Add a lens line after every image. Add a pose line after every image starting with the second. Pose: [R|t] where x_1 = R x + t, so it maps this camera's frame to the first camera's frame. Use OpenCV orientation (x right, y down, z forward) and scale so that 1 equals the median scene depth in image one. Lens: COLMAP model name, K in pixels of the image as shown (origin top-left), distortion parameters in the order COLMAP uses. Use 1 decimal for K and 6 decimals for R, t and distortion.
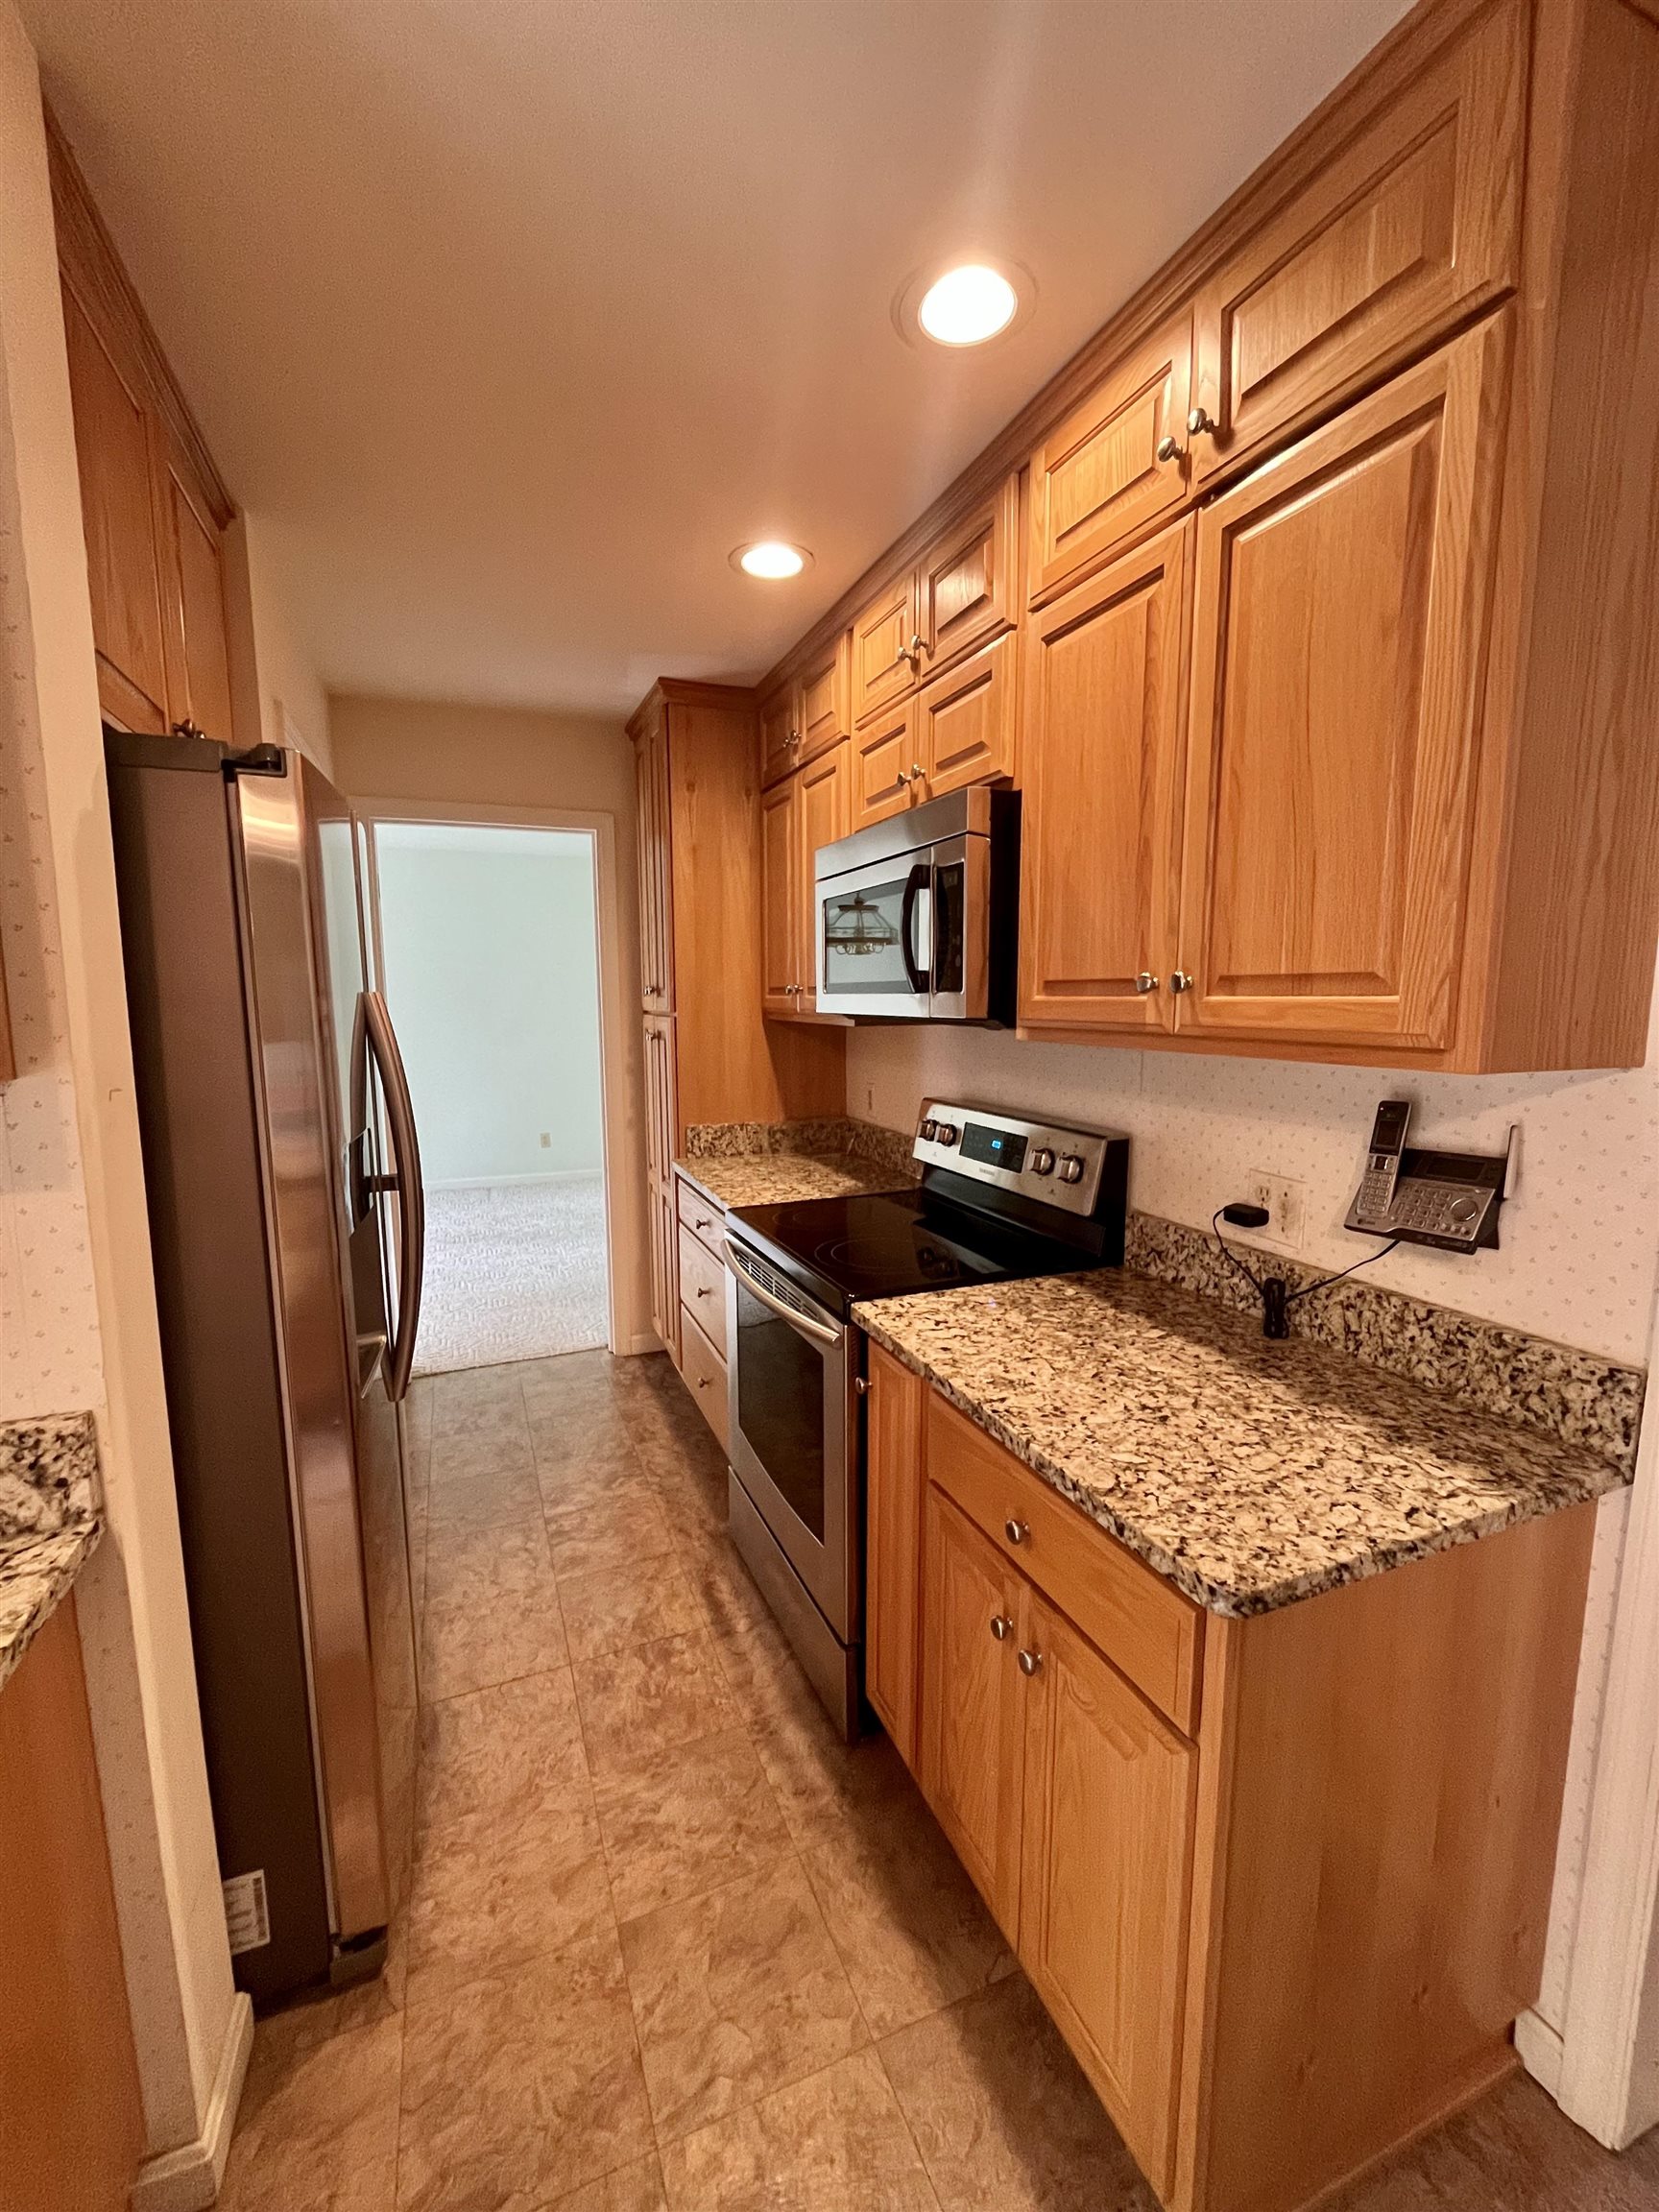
lens RADIAL K [[901.0, 0, 832.9], [0, 901.0, 1111.3], [0, 0, 1]] dist [-0.003666, -0.000305]
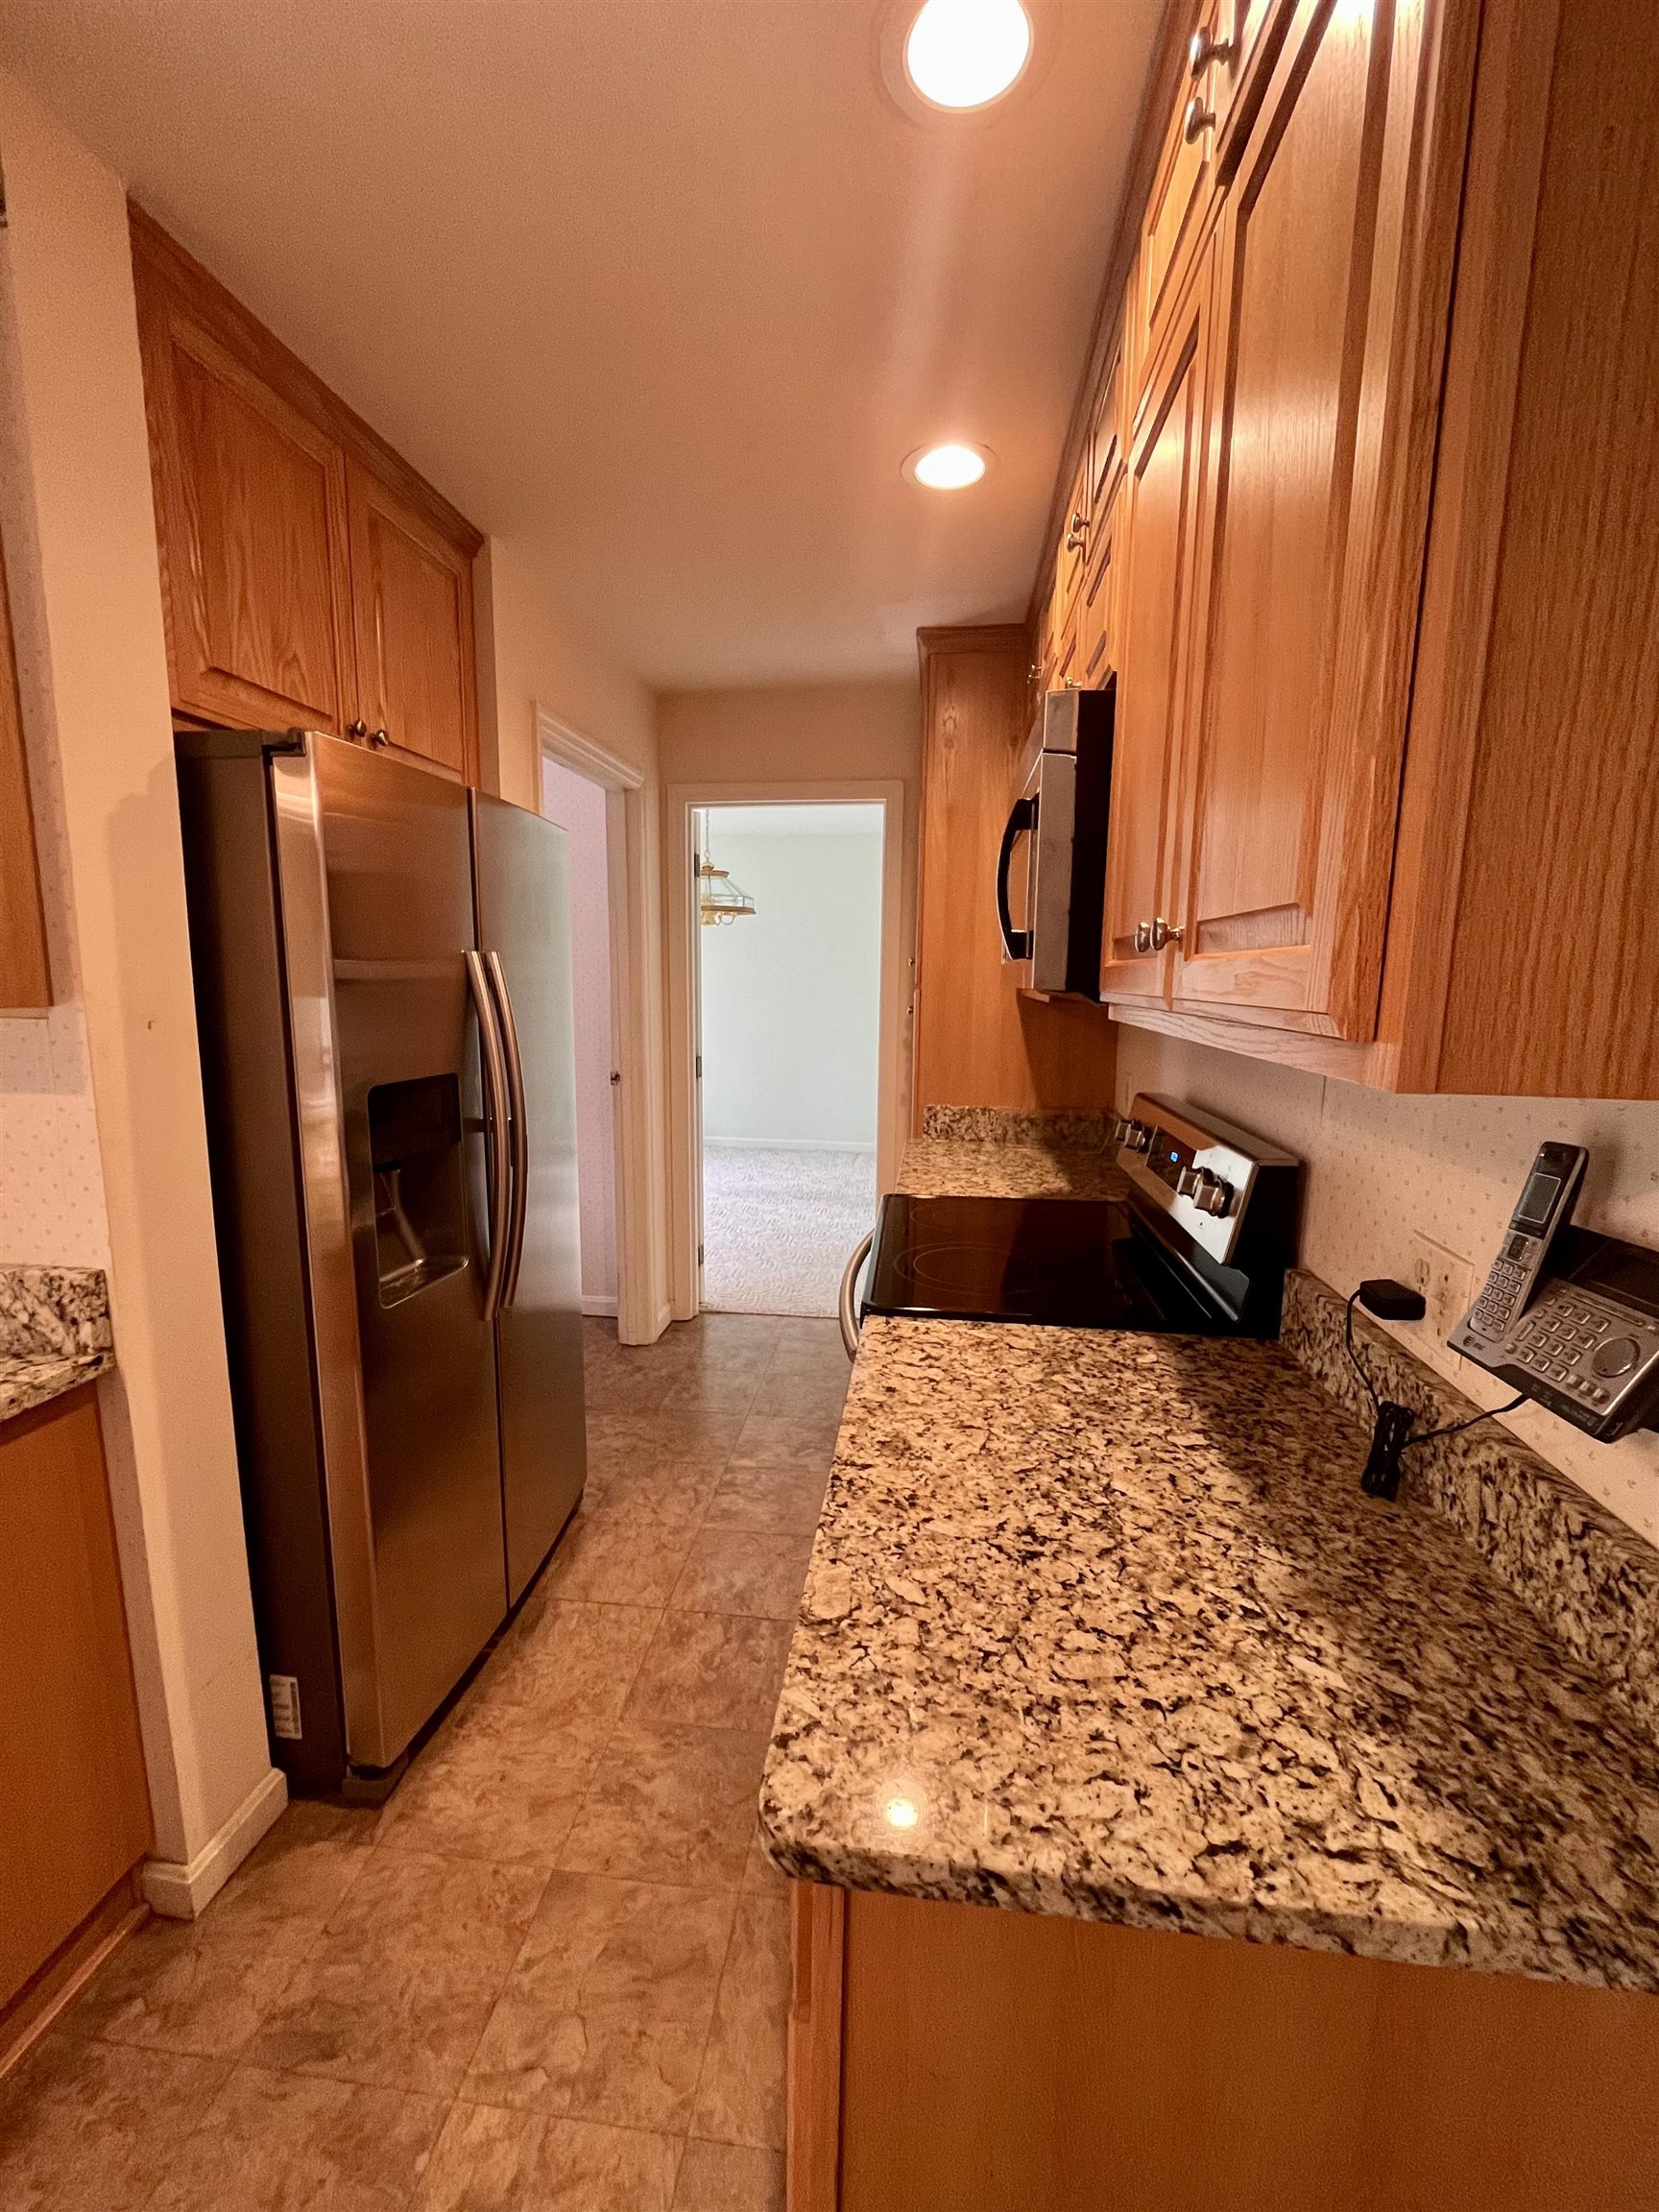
lens RADIAL K [[901.0, 0, 830.7], [0, 901.0, 1111.2], [0, 0, 1]] dist [-0.003666, -0.000305]
pose [[0.871419, 0.088527, -0.482484, 0.475349], [-0.078794, 0.996070, 0.040450, -0.017463], [0.484169, 0.002768, 0.874970, 0.272365]]
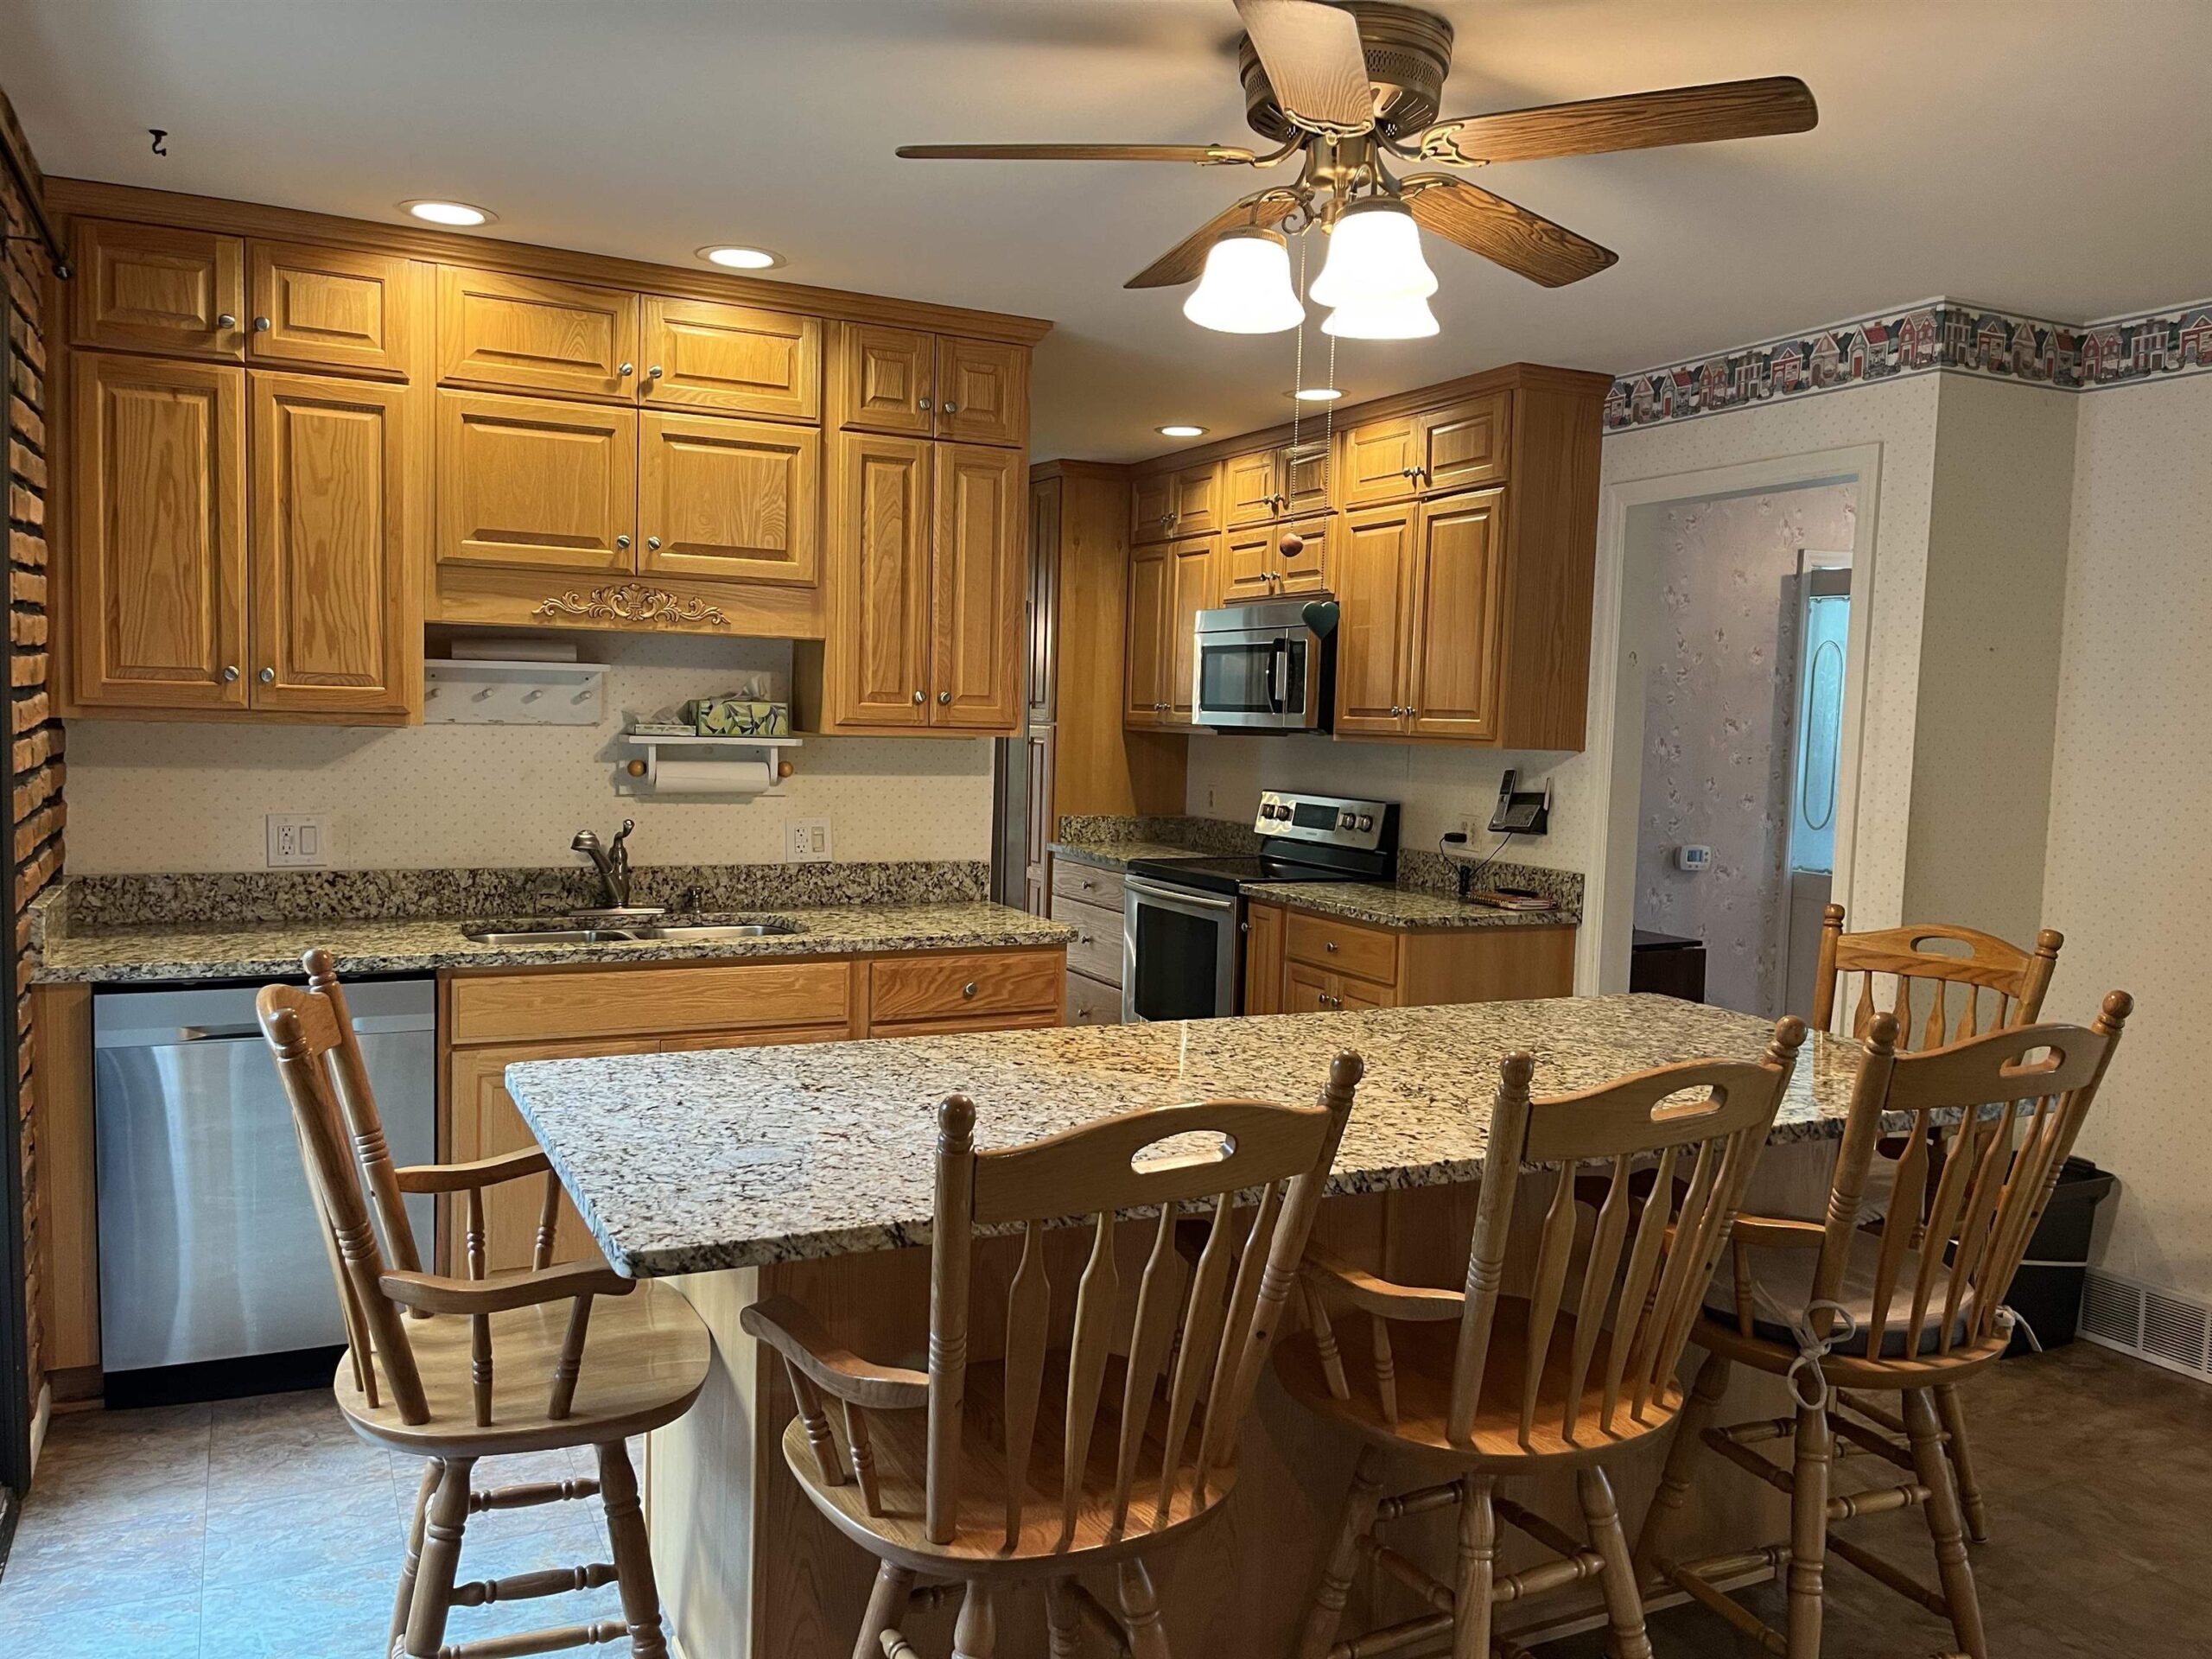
lens RADIAL K [[1671.8, 0, 1084.5], [0, 1671.8, 836.3], [0, 0, 1]] dist [0.064087, -0.080930]
pose [[0.997909, 0.027811, 0.058341, -0.587310], [-0.024729, 0.998294, -0.052899, 0.366039], [-0.059713, 0.051346, 0.996894, -2.791613]]
